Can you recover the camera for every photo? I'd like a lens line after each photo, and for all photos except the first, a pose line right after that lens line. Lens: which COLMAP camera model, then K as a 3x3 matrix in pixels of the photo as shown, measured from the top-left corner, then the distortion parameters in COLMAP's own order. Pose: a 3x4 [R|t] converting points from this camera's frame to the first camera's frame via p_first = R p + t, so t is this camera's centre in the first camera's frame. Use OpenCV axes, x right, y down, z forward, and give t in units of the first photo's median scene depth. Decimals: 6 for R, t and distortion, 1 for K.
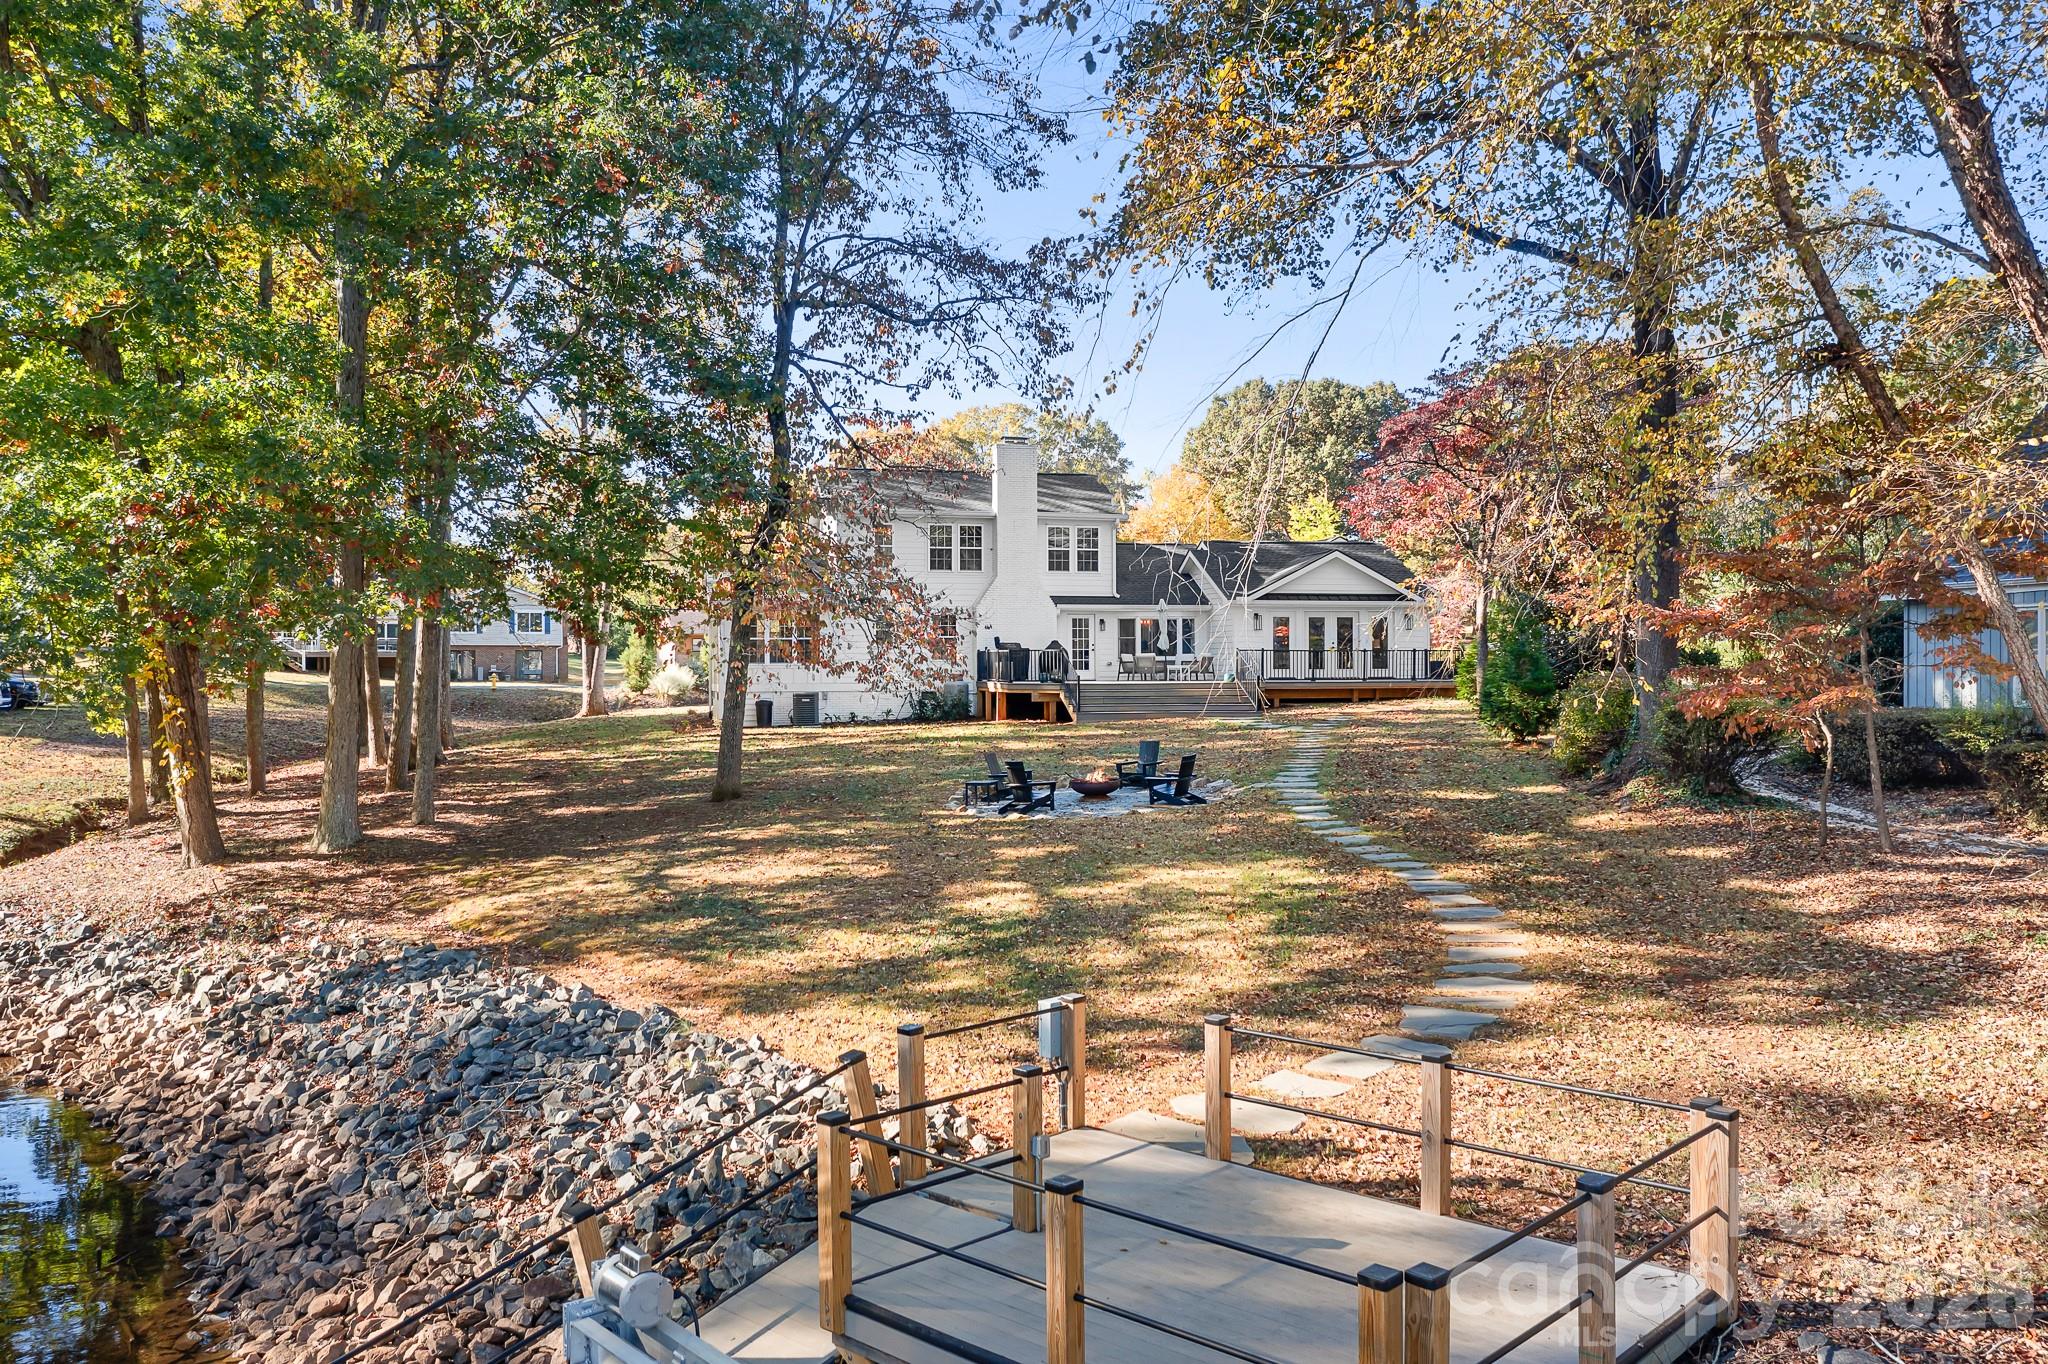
lens RADIAL K [[1637.0, 0, 1024.0], [0, 1637.0, 682.0], [0, 0, 1]] dist [-0.014596, -0.002287]
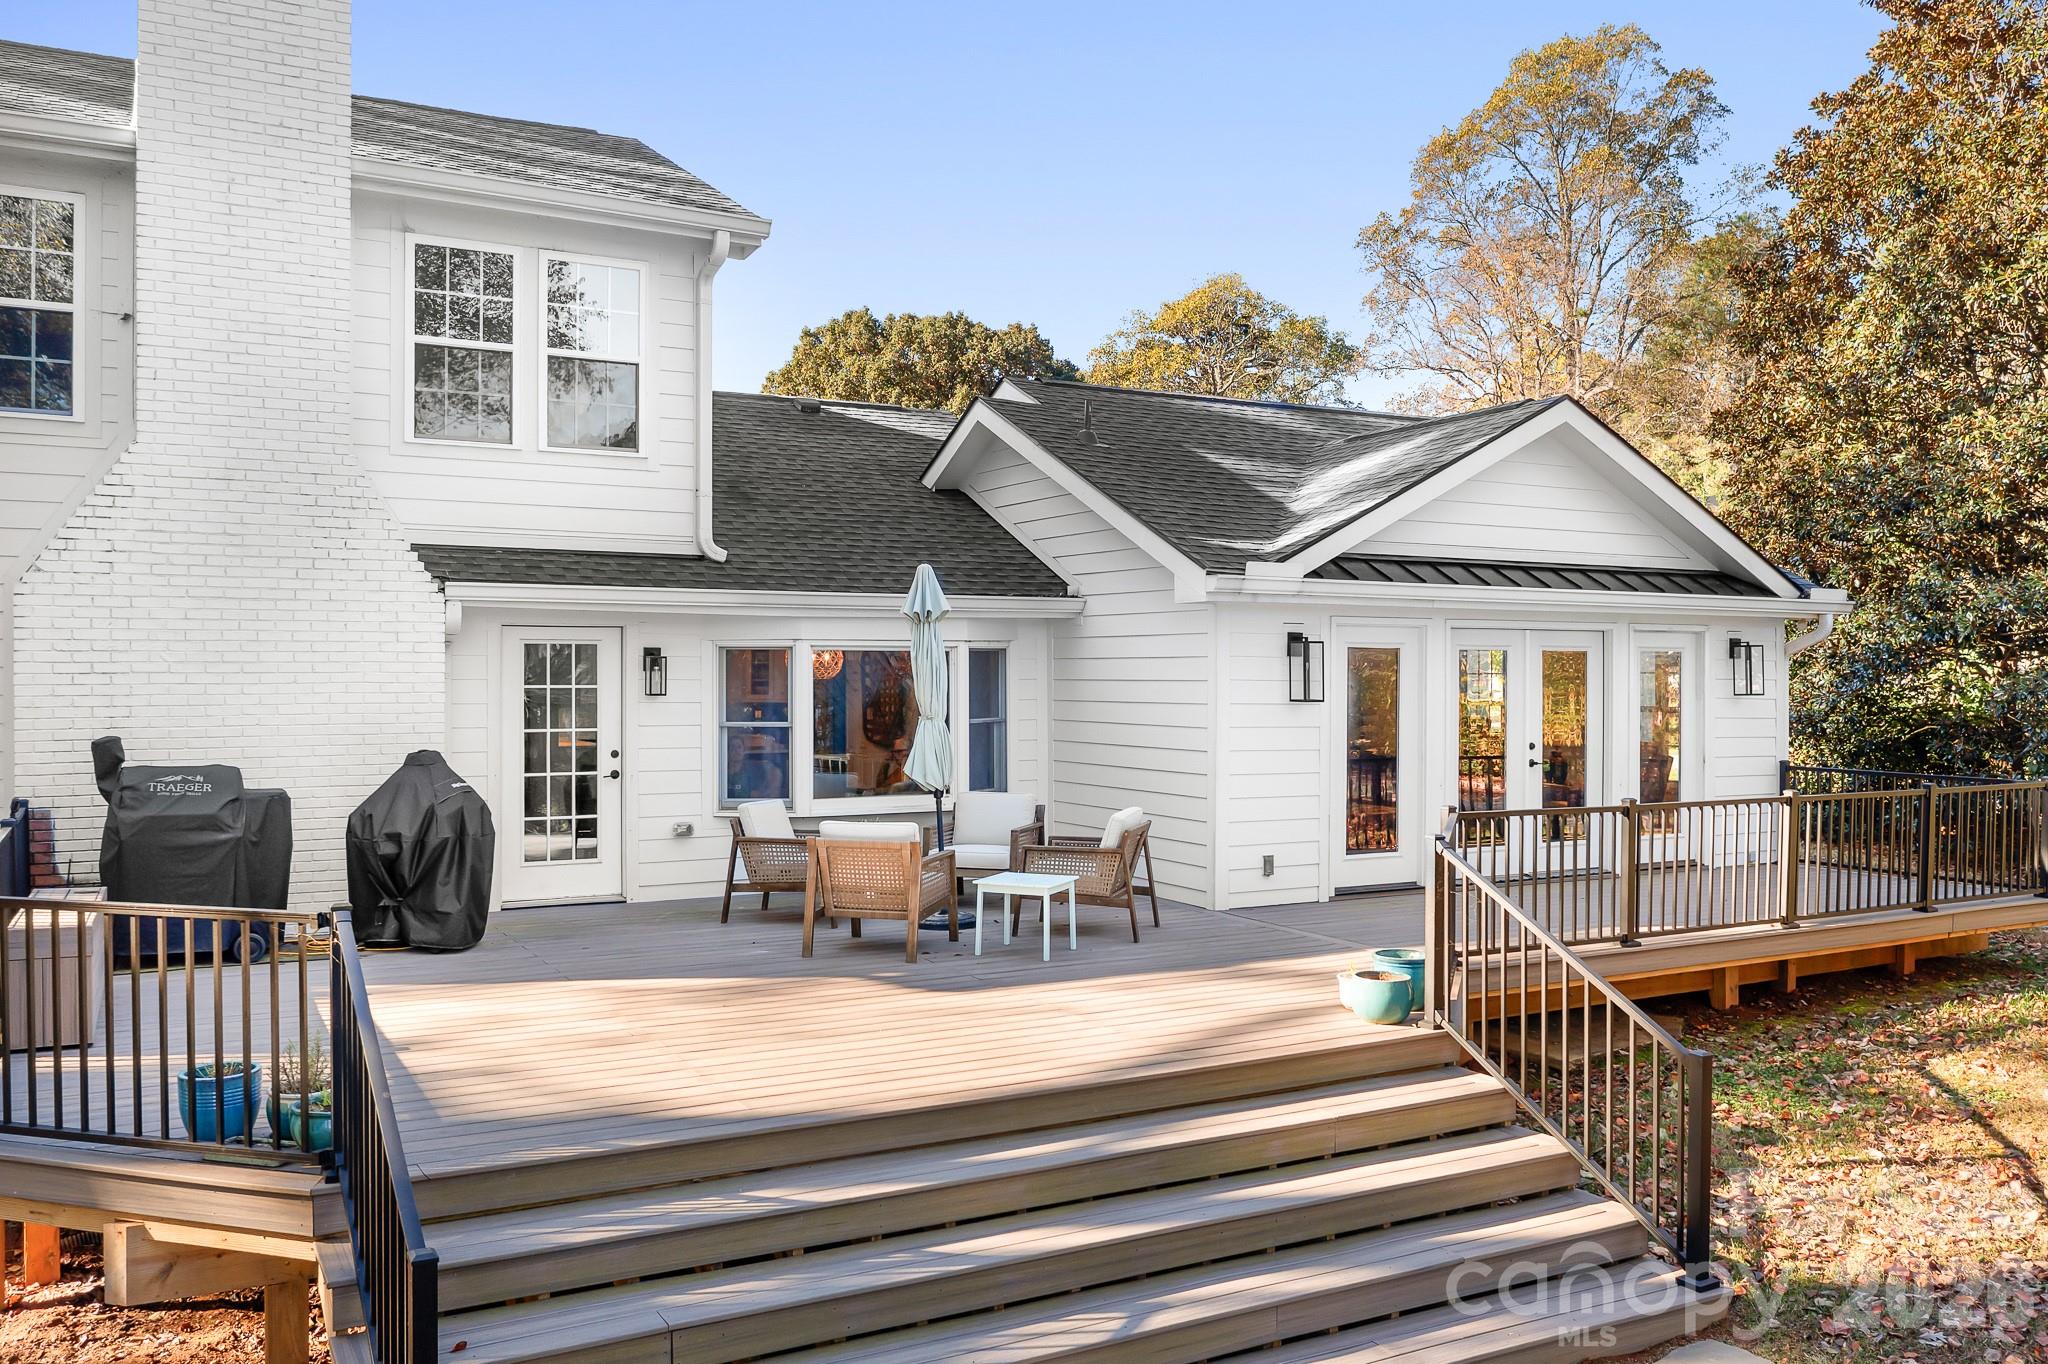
lens RADIAL K [[1637.0, 0, 1024.0], [0, 1637.0, 682.0], [0, 0, 1]] dist [-0.014596, -0.002287]
pose [[0.962813, 0.004067, 0.270138, 0.048162], [-0.003188, 0.999988, -0.003693, -0.044767], [-0.270150, 0.002694, 0.962814, 1.031107]]
